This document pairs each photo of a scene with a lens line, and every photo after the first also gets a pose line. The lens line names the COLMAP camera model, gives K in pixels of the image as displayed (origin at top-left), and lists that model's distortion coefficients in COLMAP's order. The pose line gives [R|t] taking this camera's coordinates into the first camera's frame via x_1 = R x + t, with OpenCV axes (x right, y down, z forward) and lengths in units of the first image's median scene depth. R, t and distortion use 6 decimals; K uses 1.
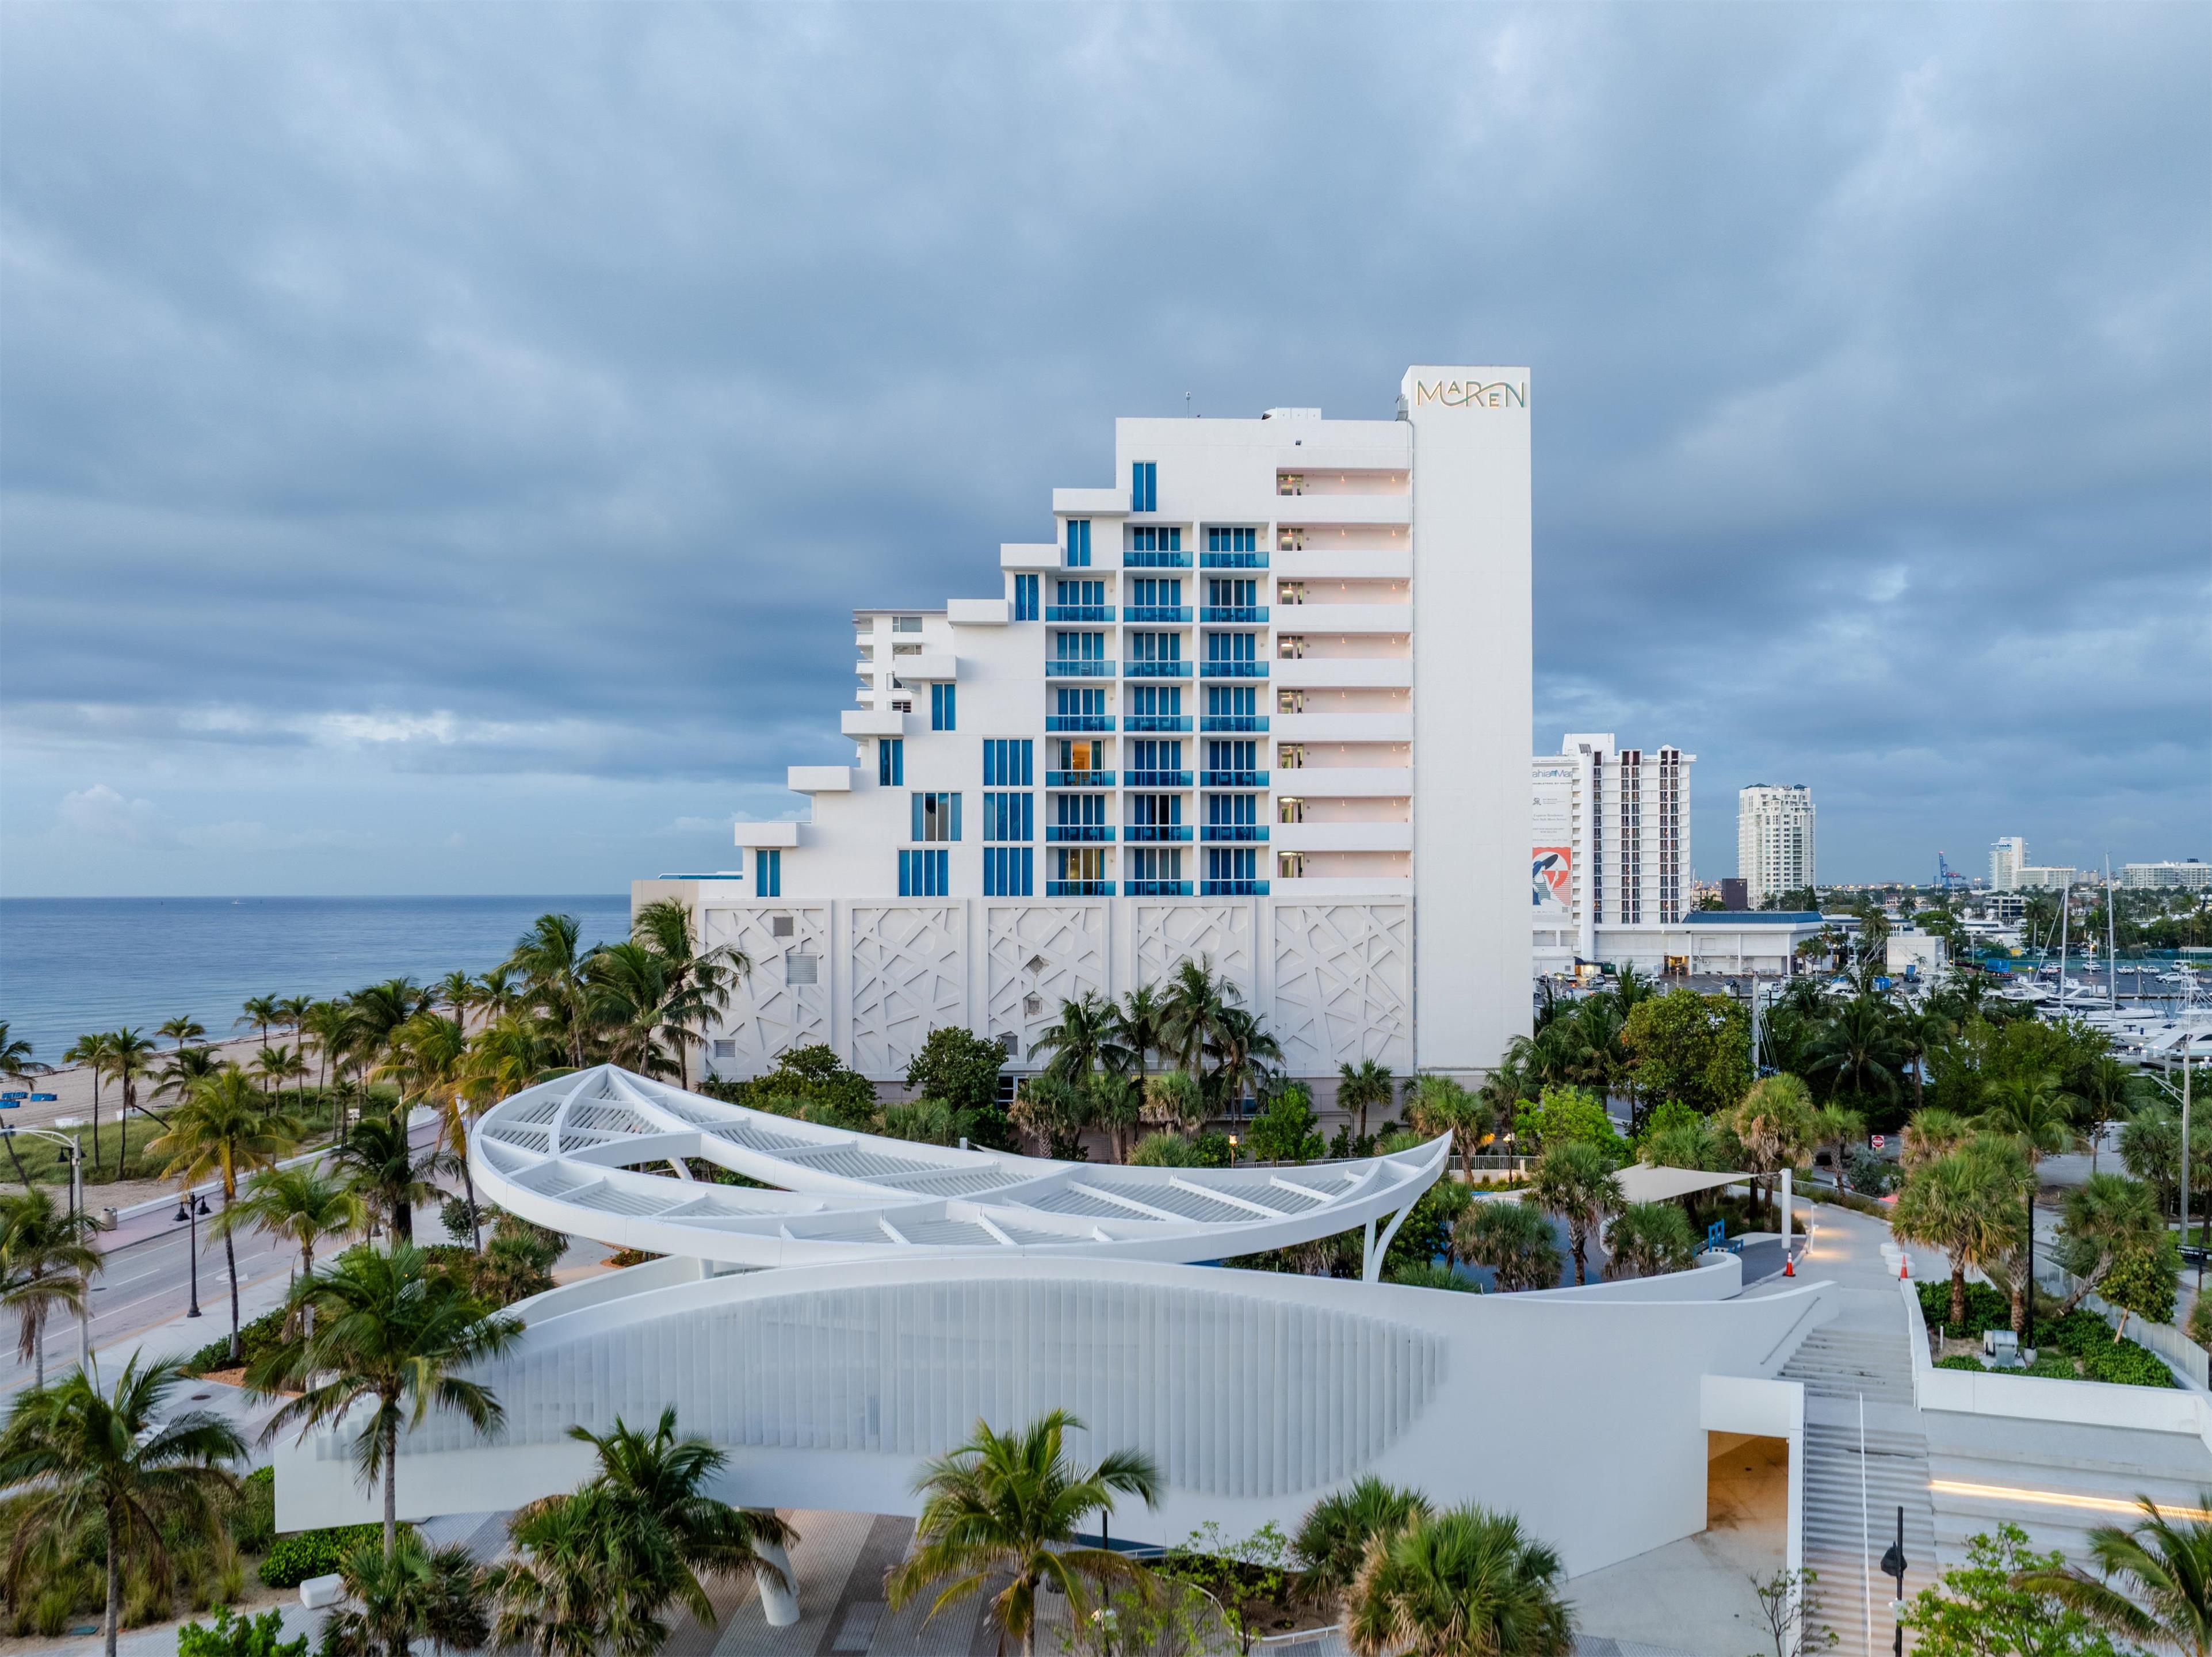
lens RADIAL K [[1498.1, 0, 1106.0], [0, 1498.1, 828.5], [0, 0, 1]] dist [0.003073, -0.001189]
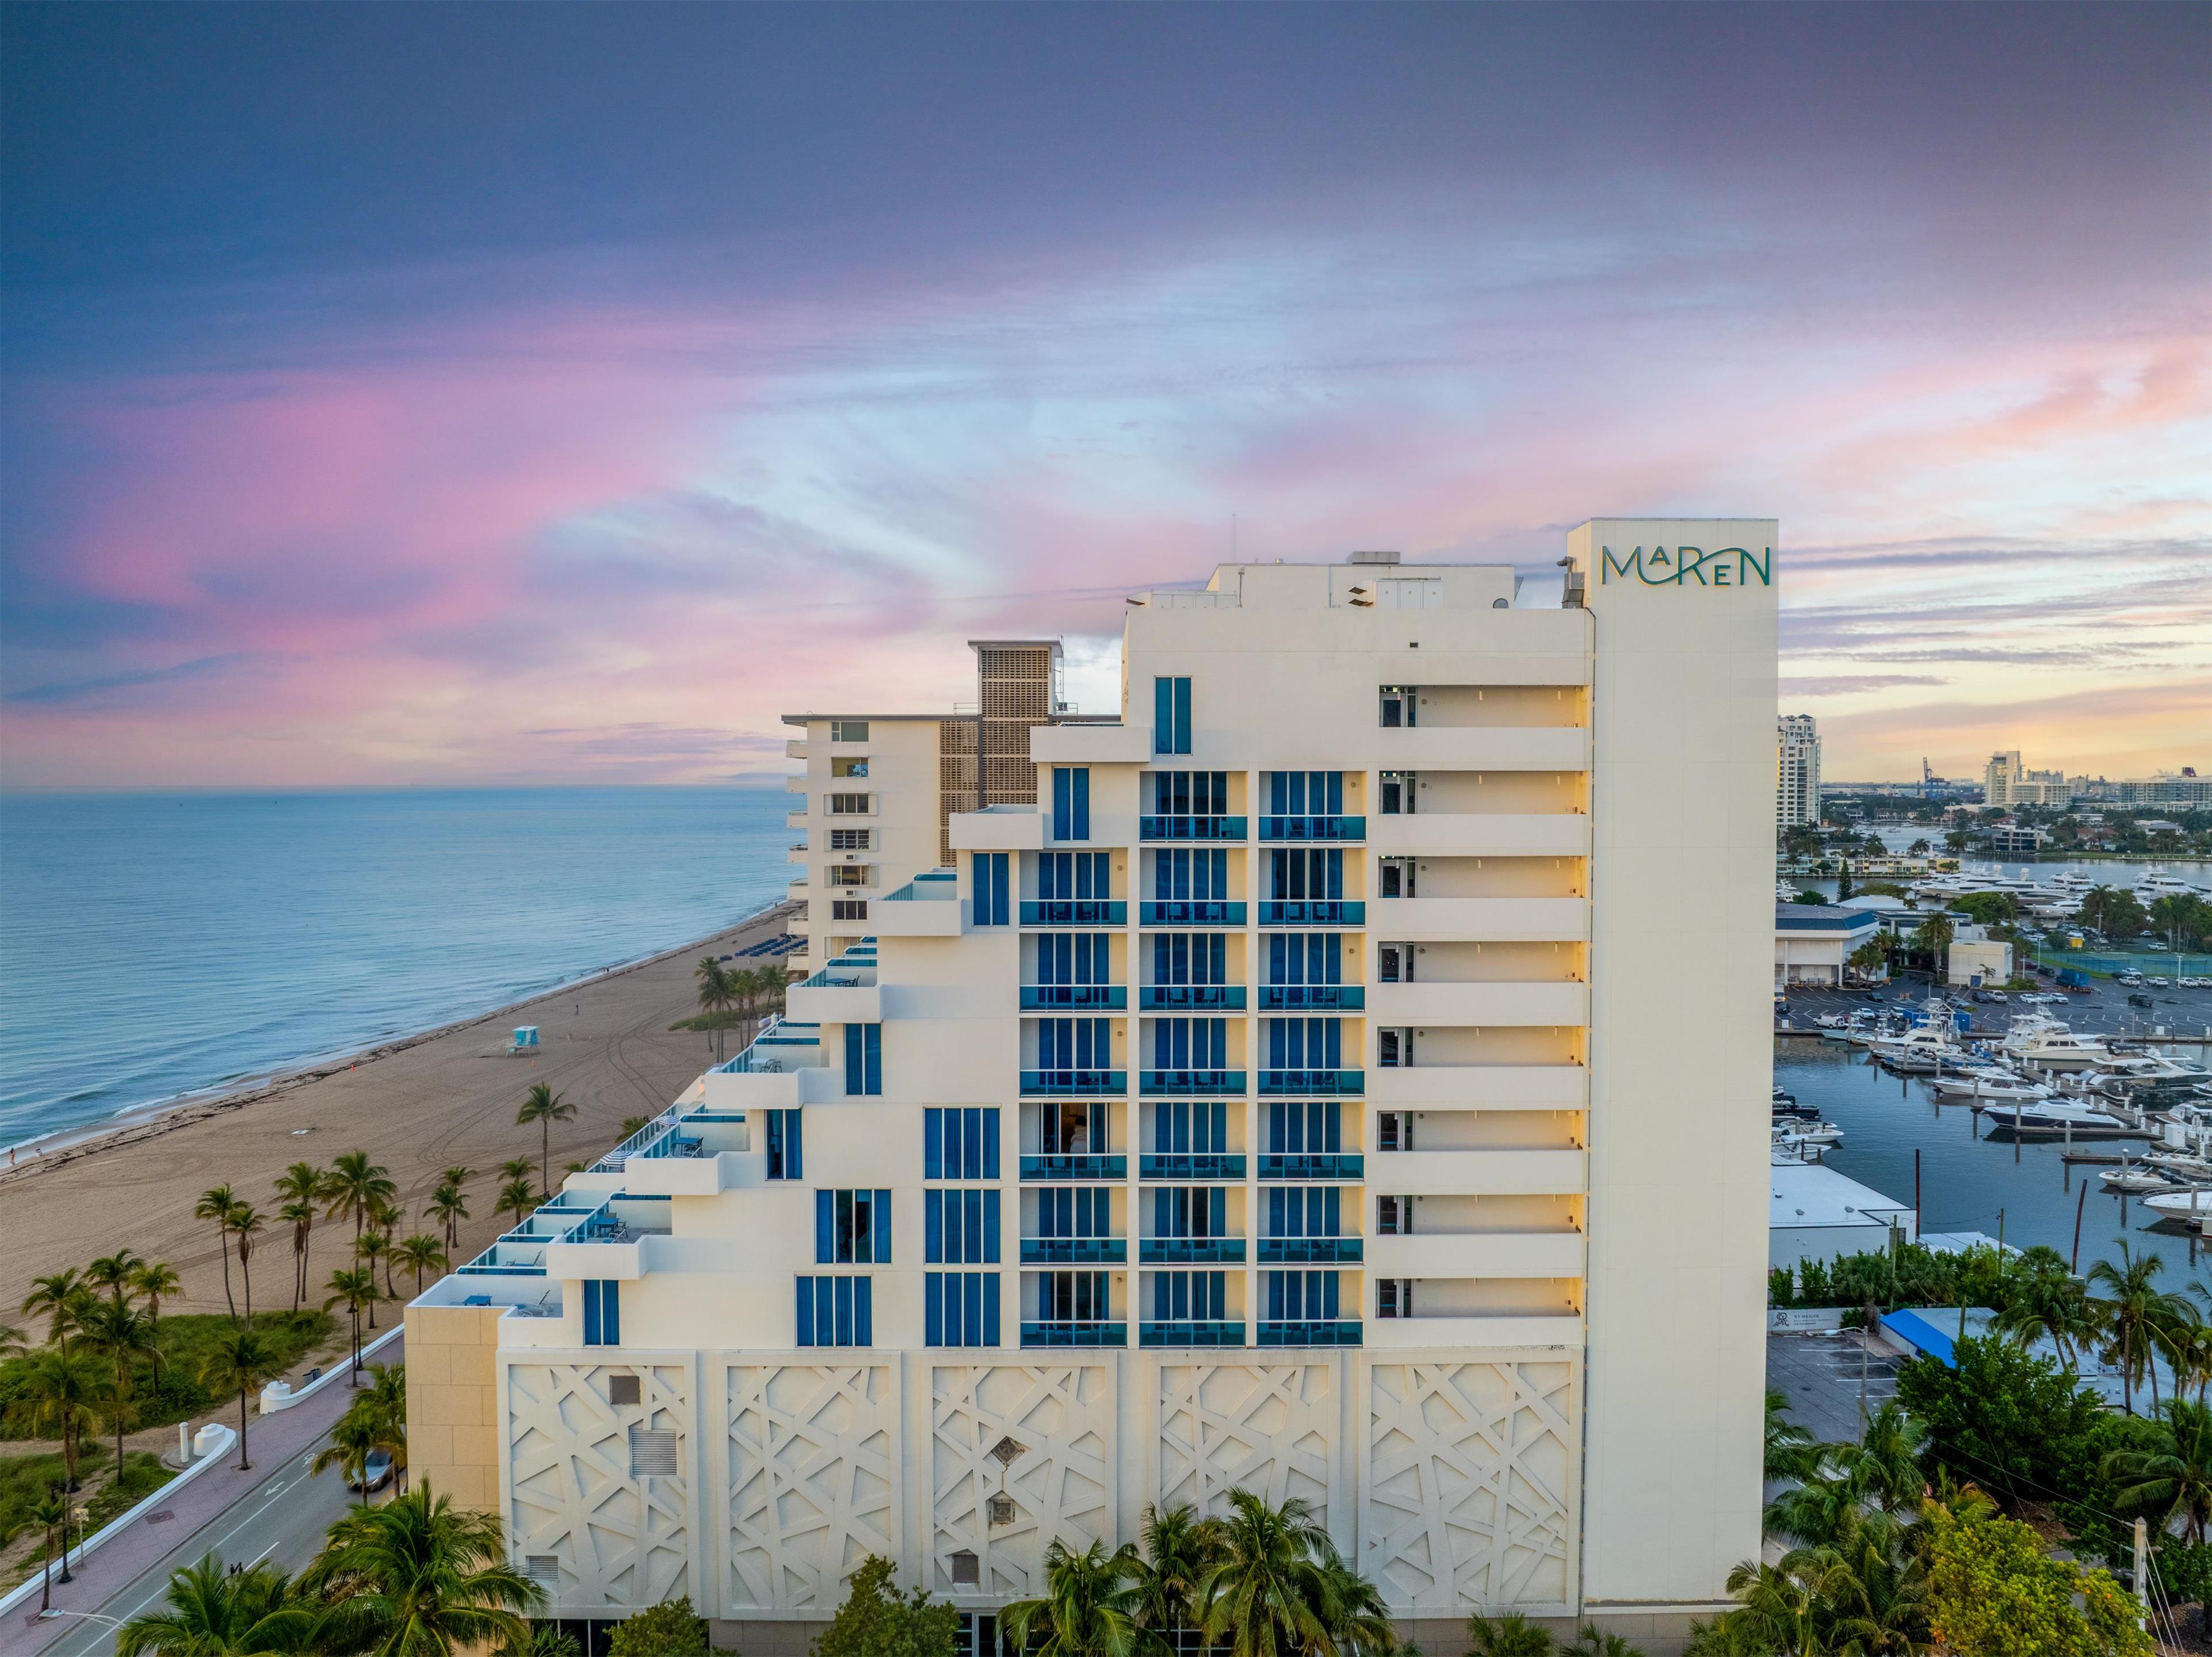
lens RADIAL K [[1487.9, 0, 1011.9], [0, 1487.9, 791.4], [0, 0, 1]] dist [-0.028603, 0.001420]
pose [[0.998836, 0.001278, -0.048215, -0.012790], [0.000540, 0.999290, 0.037677, -0.221566], [0.048229, -0.037659, 0.998126, 0.359955]]
